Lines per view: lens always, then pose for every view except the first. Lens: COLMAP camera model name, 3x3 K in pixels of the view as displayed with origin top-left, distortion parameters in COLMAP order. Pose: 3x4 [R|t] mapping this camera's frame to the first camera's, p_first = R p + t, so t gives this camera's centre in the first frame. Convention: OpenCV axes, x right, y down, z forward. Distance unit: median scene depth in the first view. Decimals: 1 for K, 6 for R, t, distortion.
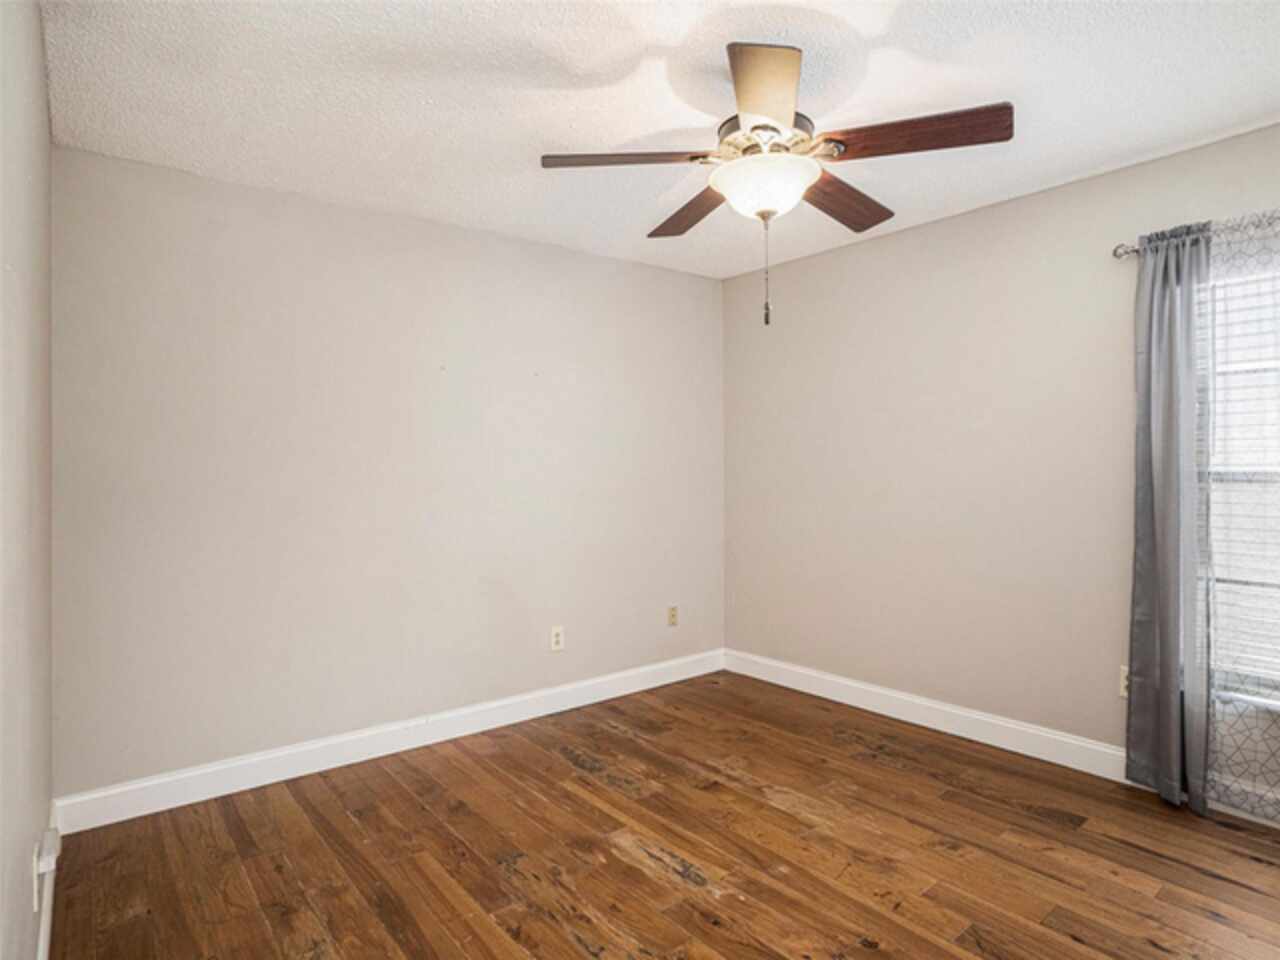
lens RADIAL K [[718.5, 0, 635.0], [0, 718.5, 470.5], [0, 0, 1]] dist [-0.100070, 0.038144]
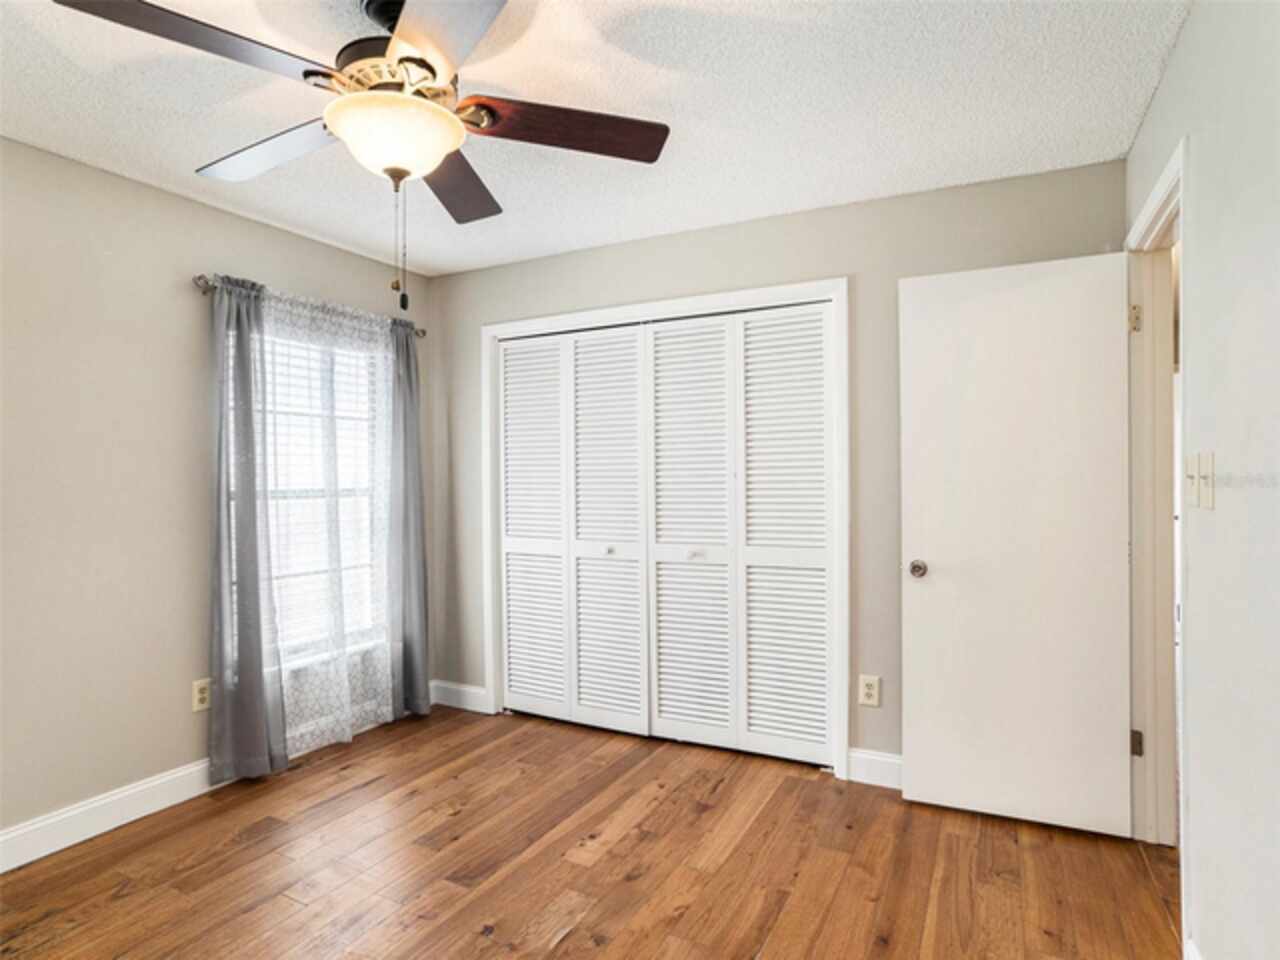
lens RADIAL K [[718.4, 0, 592.6], [0, 718.4, 475.4], [0, 0, 1]] dist [-0.000174, 0.000128]
pose [[-0.375236, 0.014777, 0.926811, -0.556742], [0.017455, 0.999808, -0.008873, -0.003289], [-0.926765, 0.012848, -0.375422, 0.915441]]
